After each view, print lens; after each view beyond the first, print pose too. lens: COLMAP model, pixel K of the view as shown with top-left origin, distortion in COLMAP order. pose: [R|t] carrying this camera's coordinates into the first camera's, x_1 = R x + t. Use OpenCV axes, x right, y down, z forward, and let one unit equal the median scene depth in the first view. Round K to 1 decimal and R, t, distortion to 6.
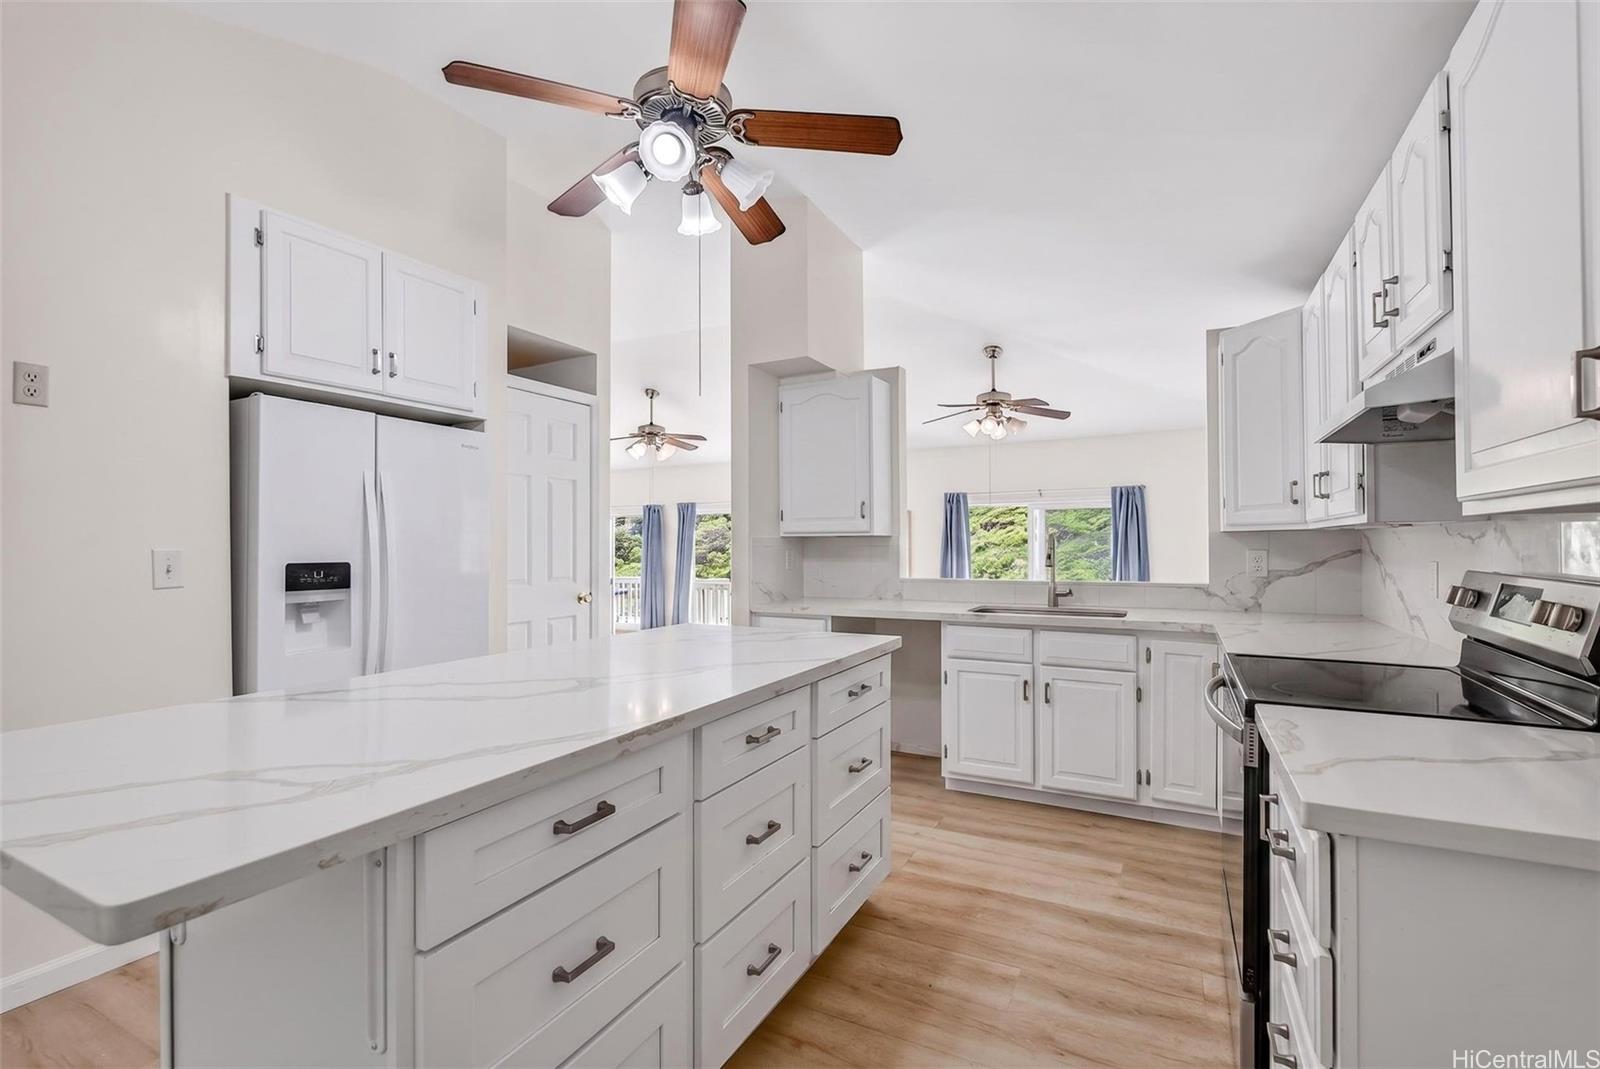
lens RADIAL K [[715.4, 0, 803.1], [0, 715.4, 540.1], [0, 0, 1]] dist [-0.004334, -0.000145]
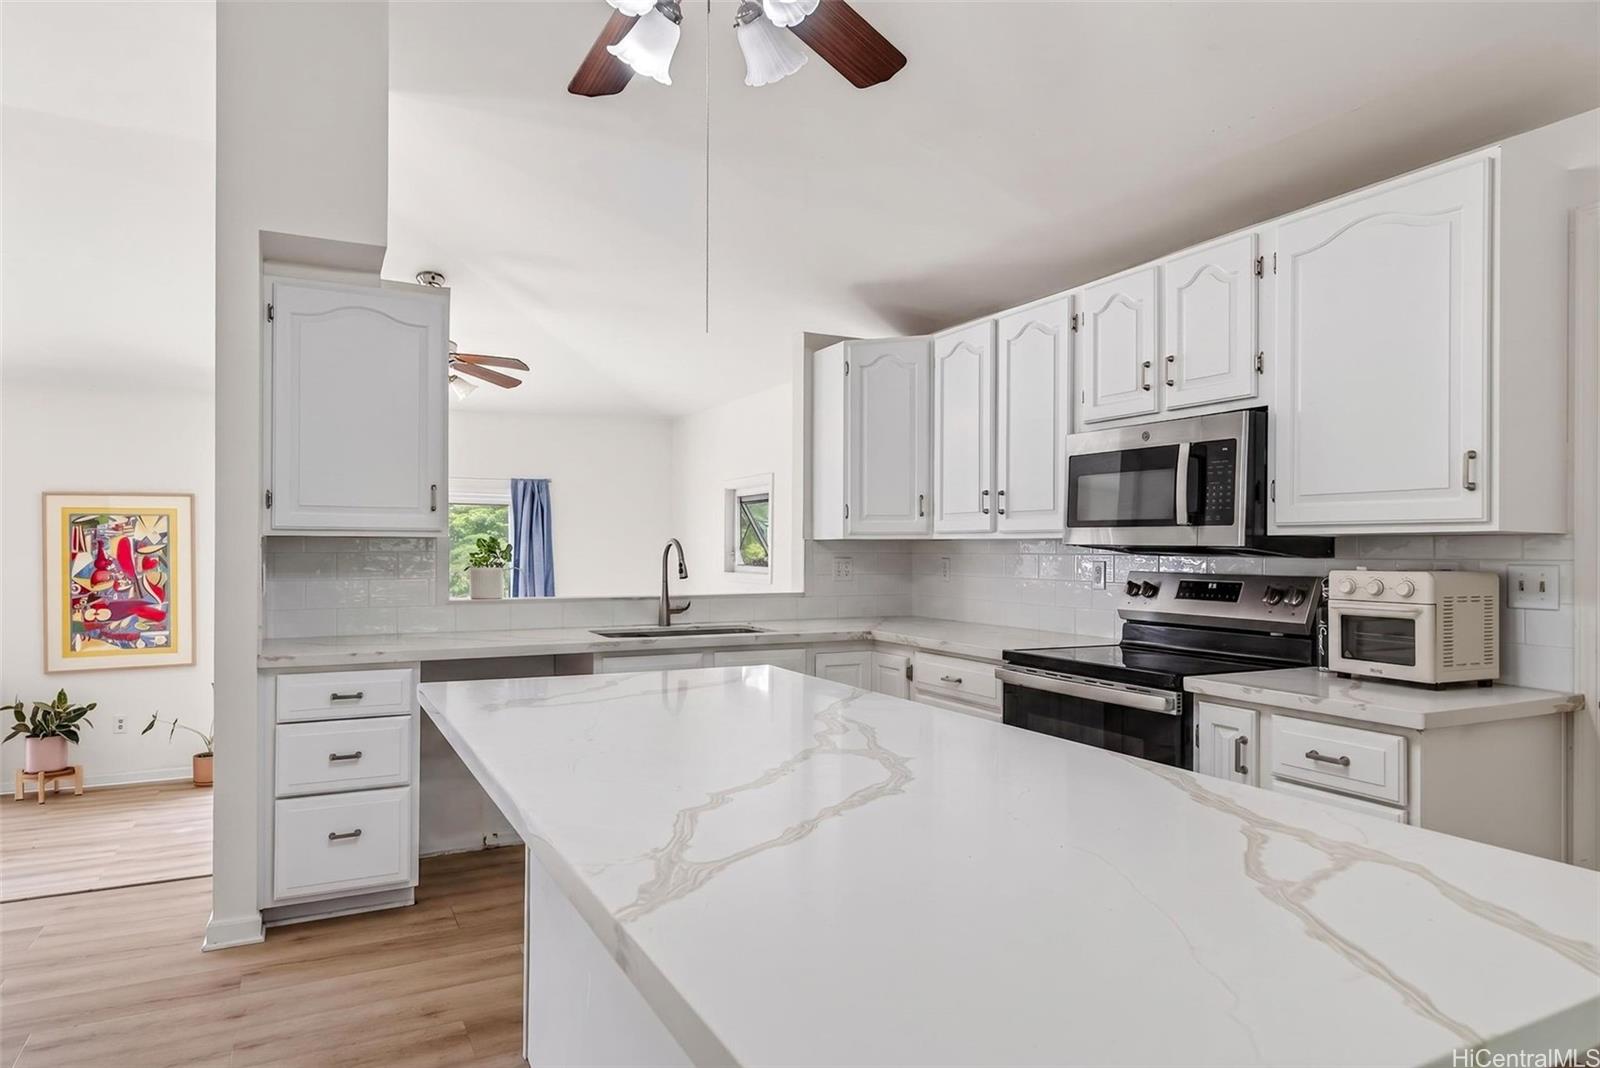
lens RADIAL K [[964.0, 0, 803.9], [0, 964.0, 544.7], [0, 0, 1]] dist [0.000091, 0.000703]
pose [[0.578560, 0.012848, 0.815539, -0.474592], [-0.011886, 0.999903, -0.007321, 0.004941], [-0.815553, -0.005458, 0.578656, 0.222932]]
